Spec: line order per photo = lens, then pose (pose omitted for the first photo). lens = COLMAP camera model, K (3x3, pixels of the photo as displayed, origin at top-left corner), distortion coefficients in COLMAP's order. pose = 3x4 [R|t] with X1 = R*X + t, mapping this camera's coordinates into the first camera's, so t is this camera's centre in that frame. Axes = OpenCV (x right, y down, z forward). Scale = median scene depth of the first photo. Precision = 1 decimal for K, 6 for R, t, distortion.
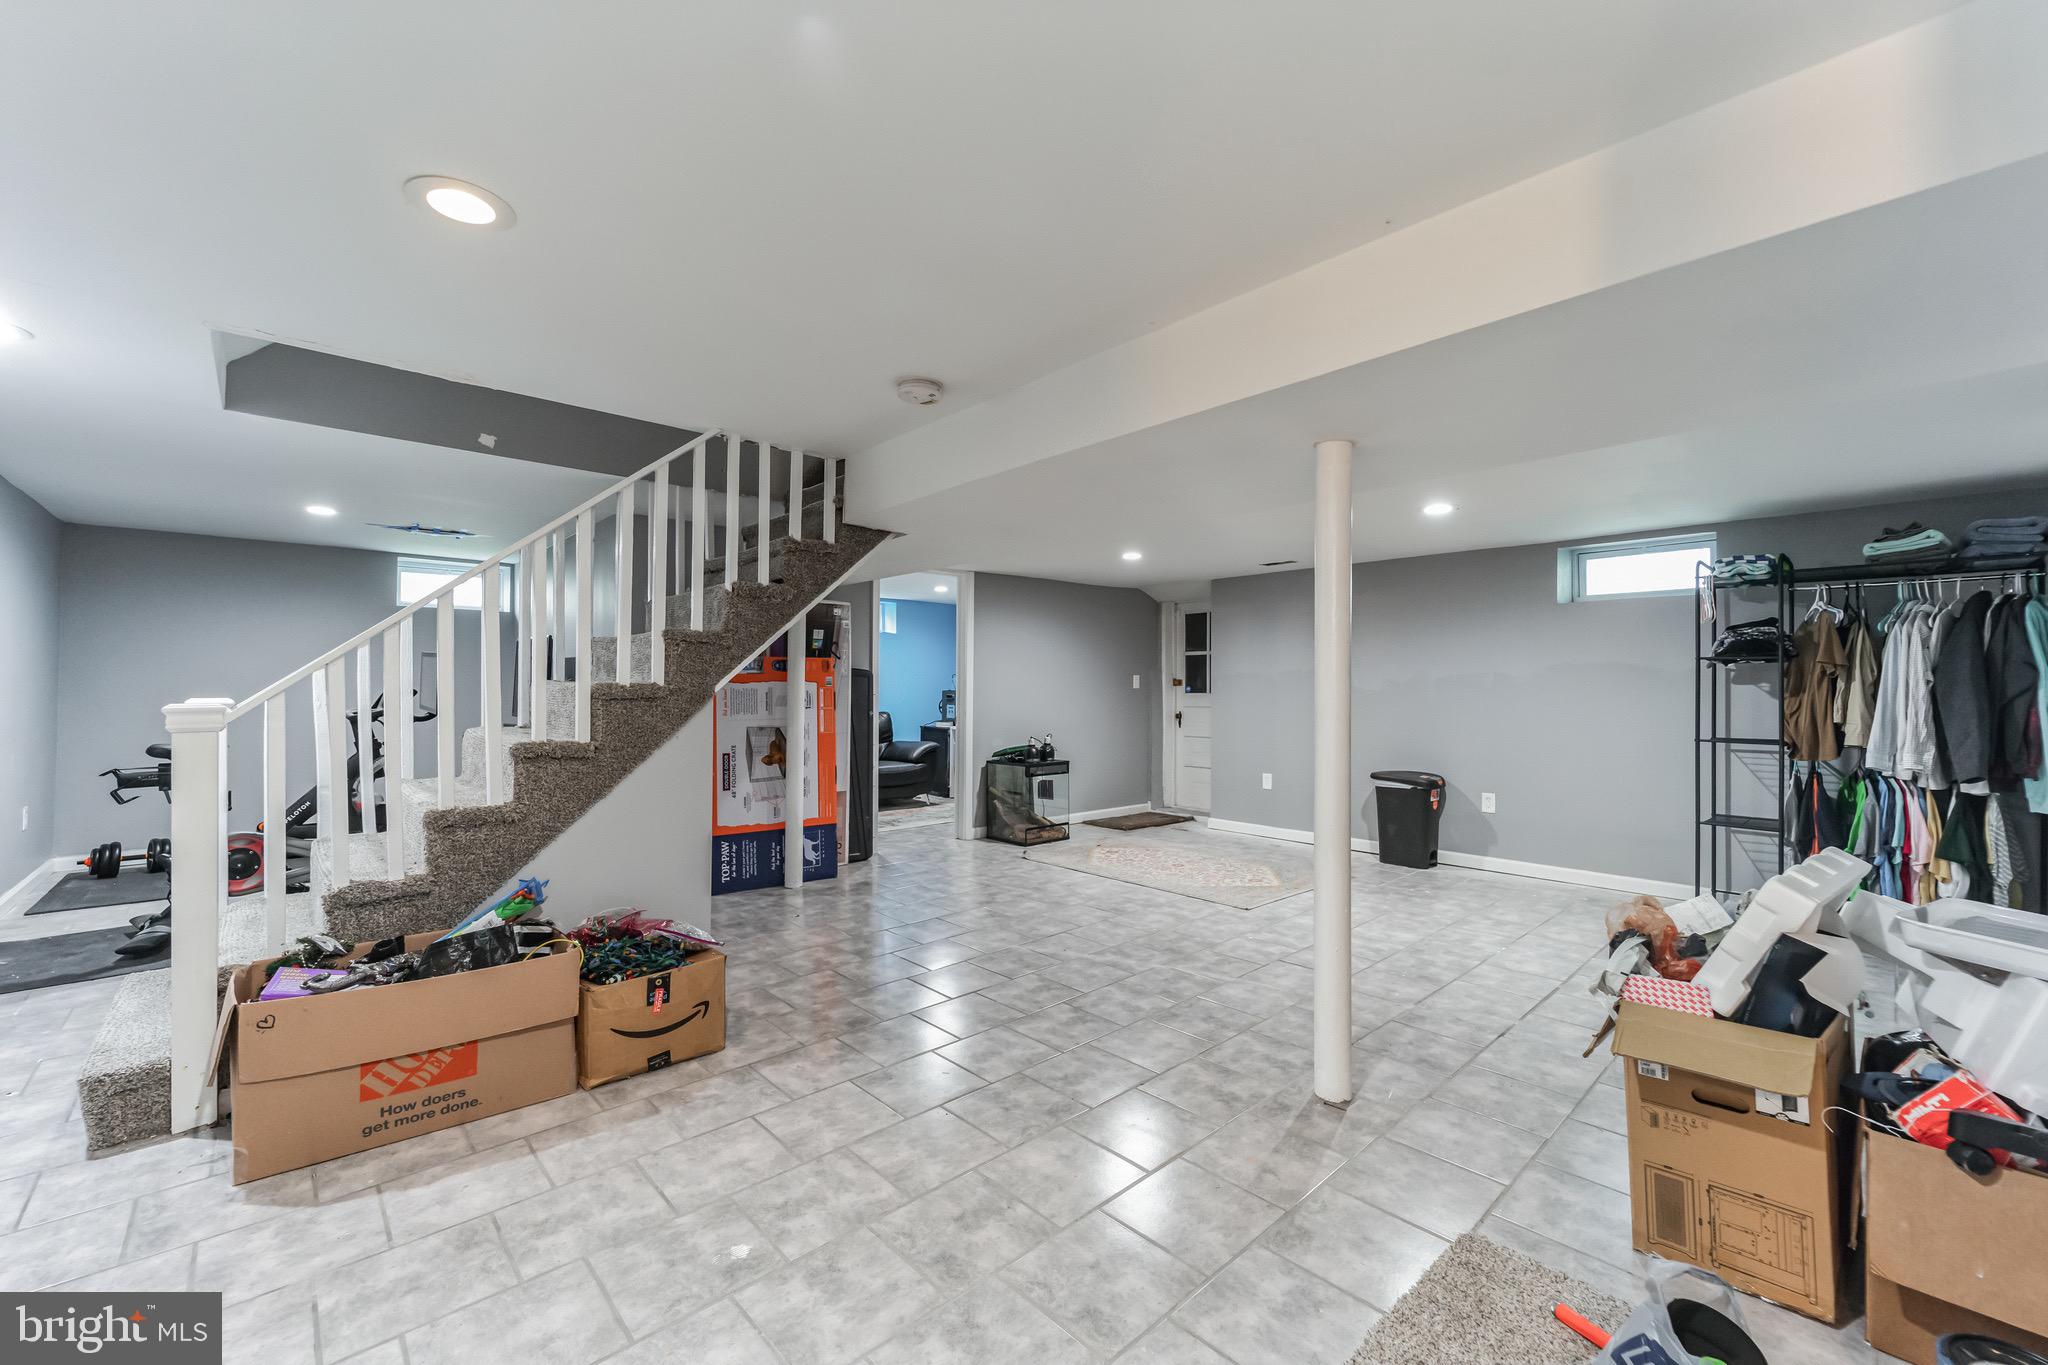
lens RADIAL K [[829.5, 0, 1029.9], [0, 829.5, 676.5], [0, 0, 1]] dist [0.004156, -0.000210]
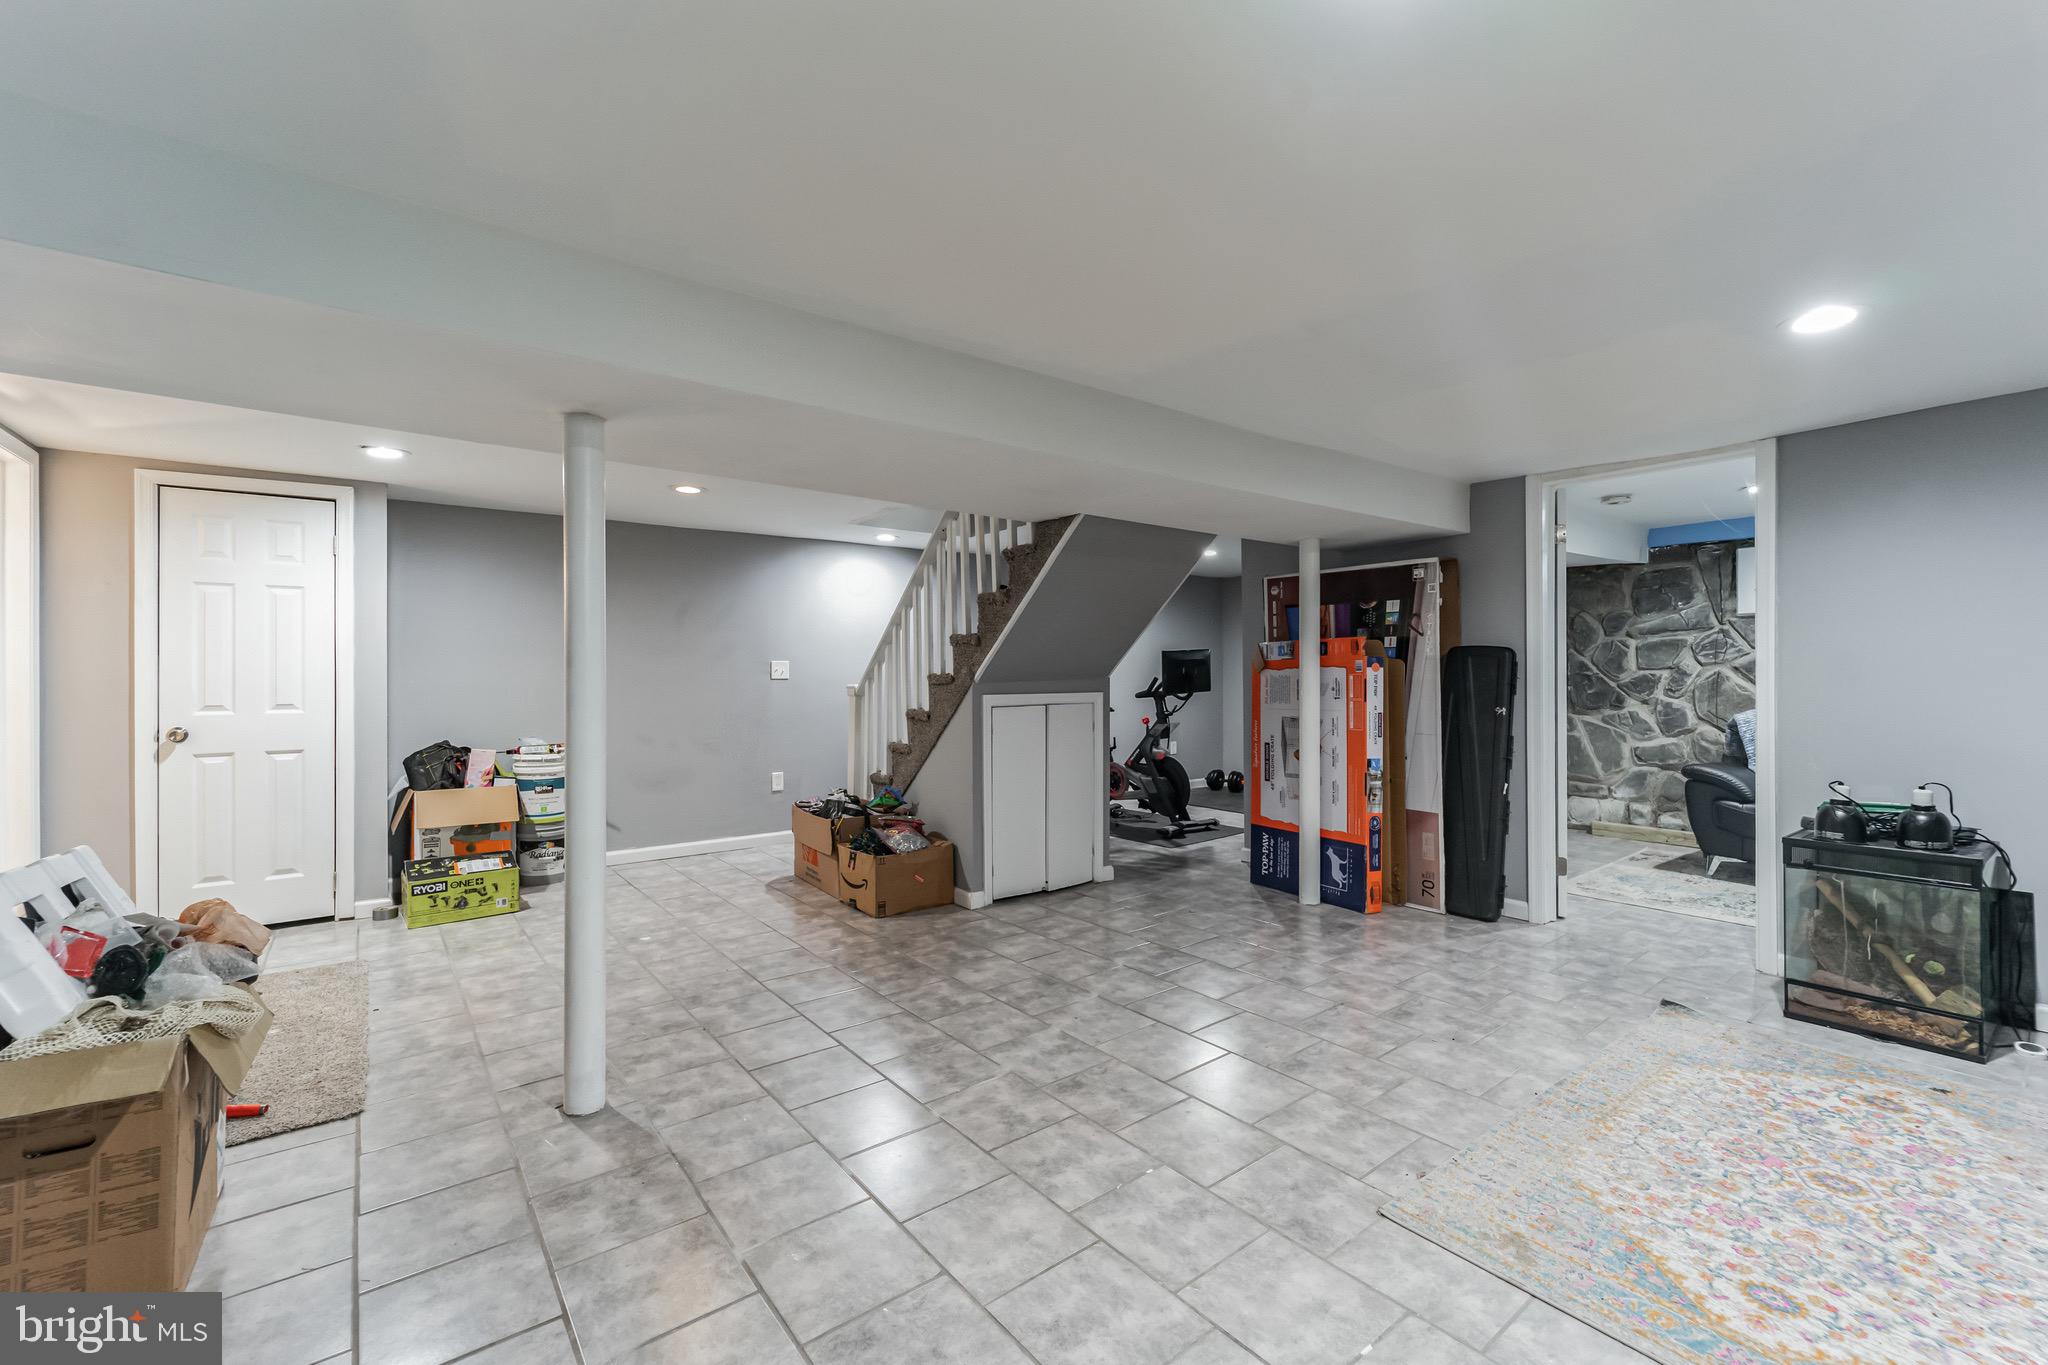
lens RADIAL K [[860.4, 0, 1024.7], [0, 860.4, 654.5], [0, 0, 1]] dist [-0.000478, -0.000218]
pose [[-0.095621, -0.027228, -0.995045, 0.832410], [0.017500, 0.999425, -0.029029, 0.017910], [0.995264, -0.020189, -0.095090, 1.023462]]
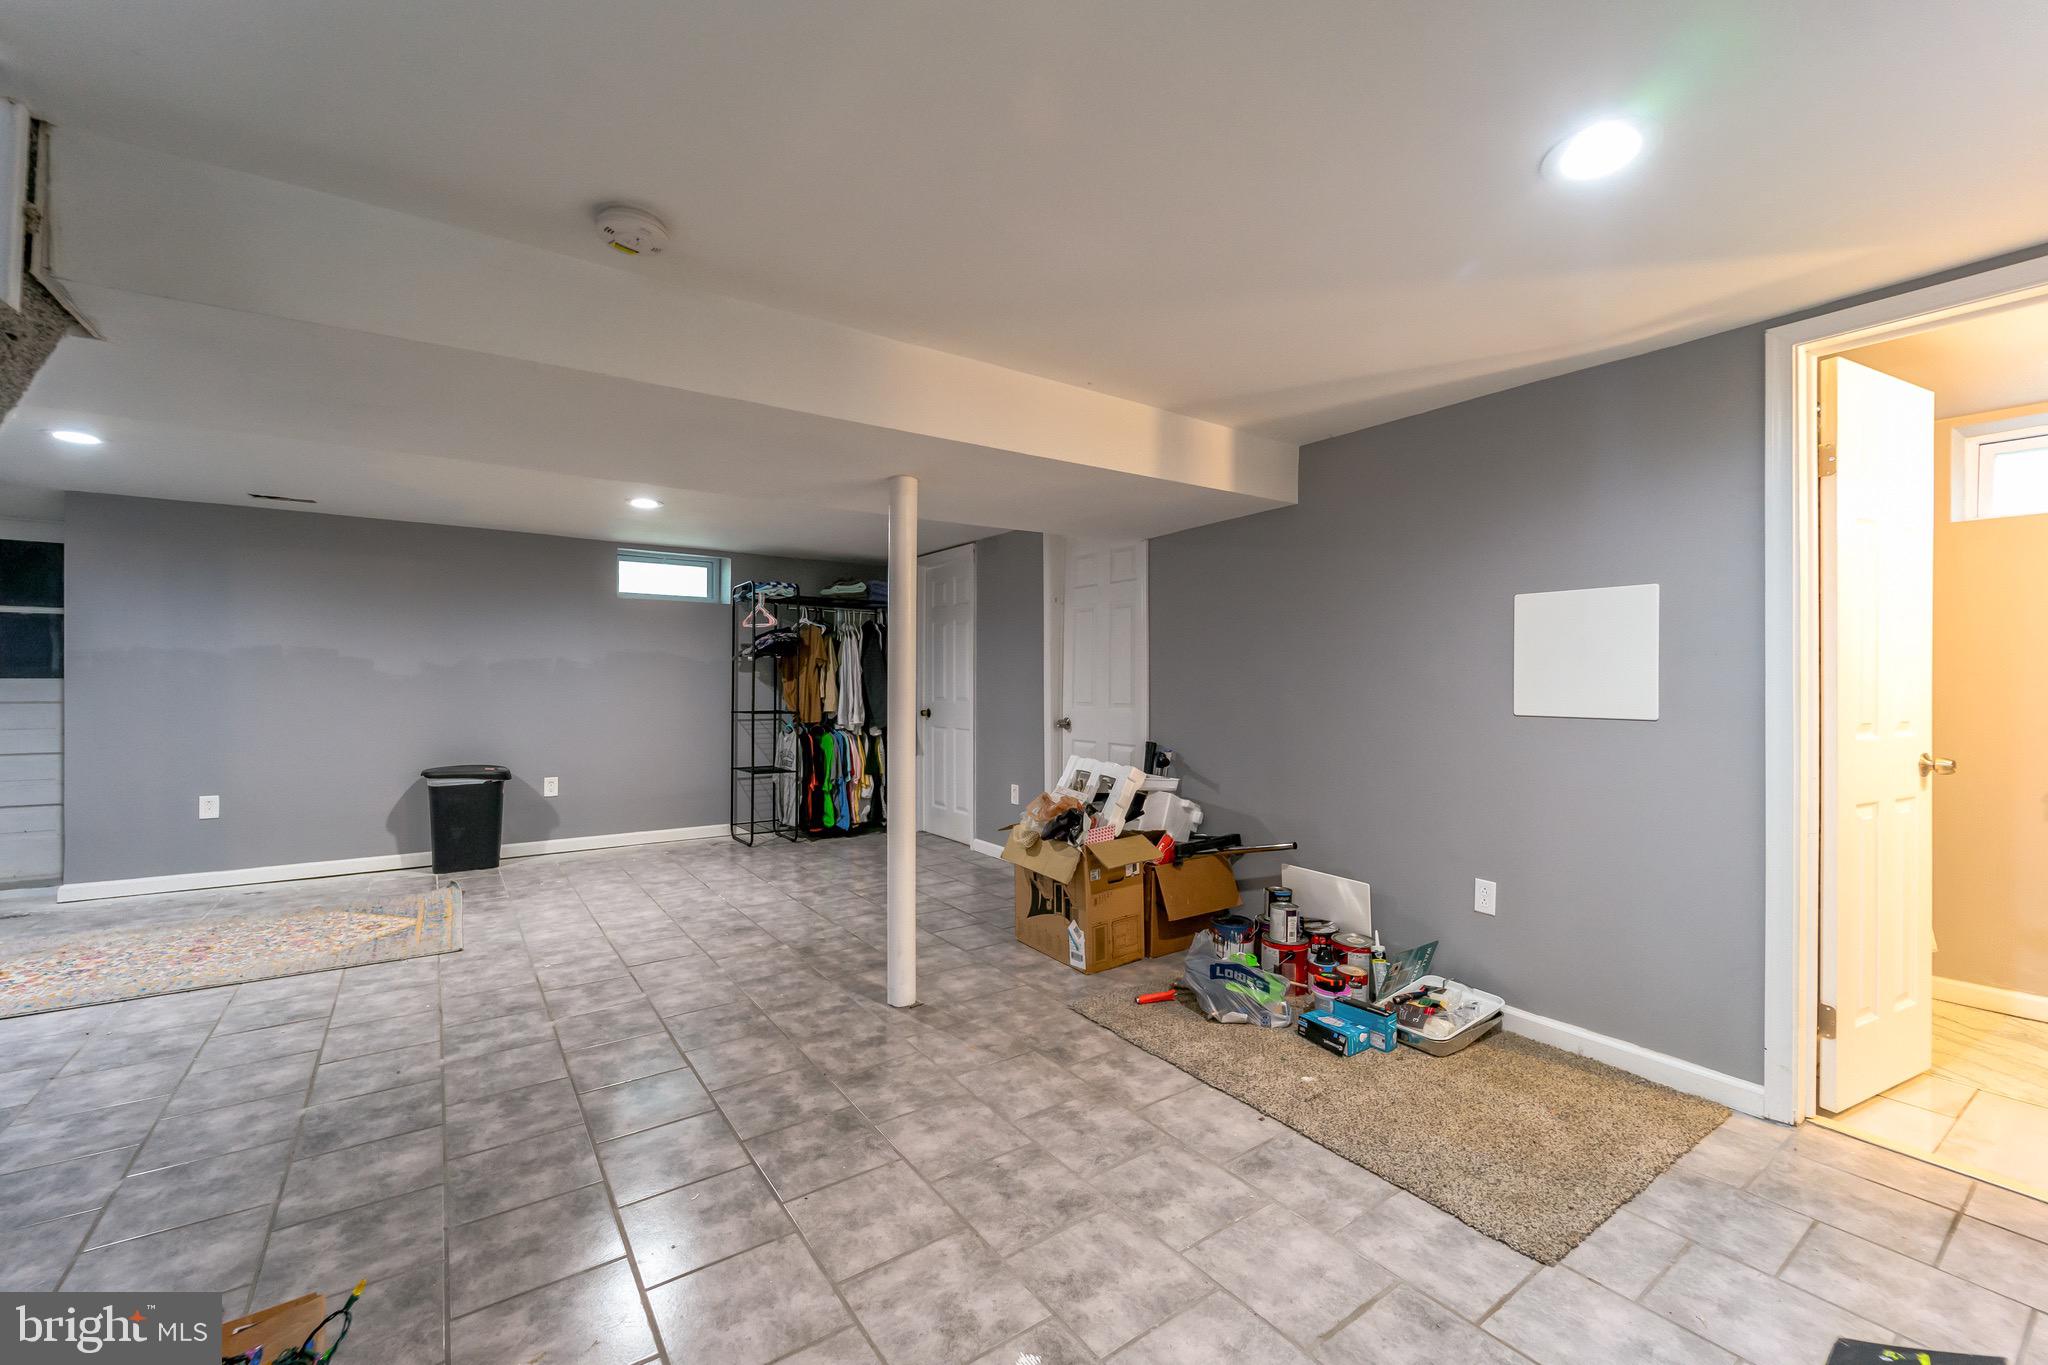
lens RADIAL K [[829.5, 0, 1029.9], [0, 829.5, 676.5], [0, 0, 1]] dist [0.004156, -0.000210]
pose [[0.131012, -0.000064, 0.991381, -0.539779], [-0.019960, 0.999797, 0.002702, 0.004868], [-0.991180, -0.020142, 0.130984, 0.419720]]
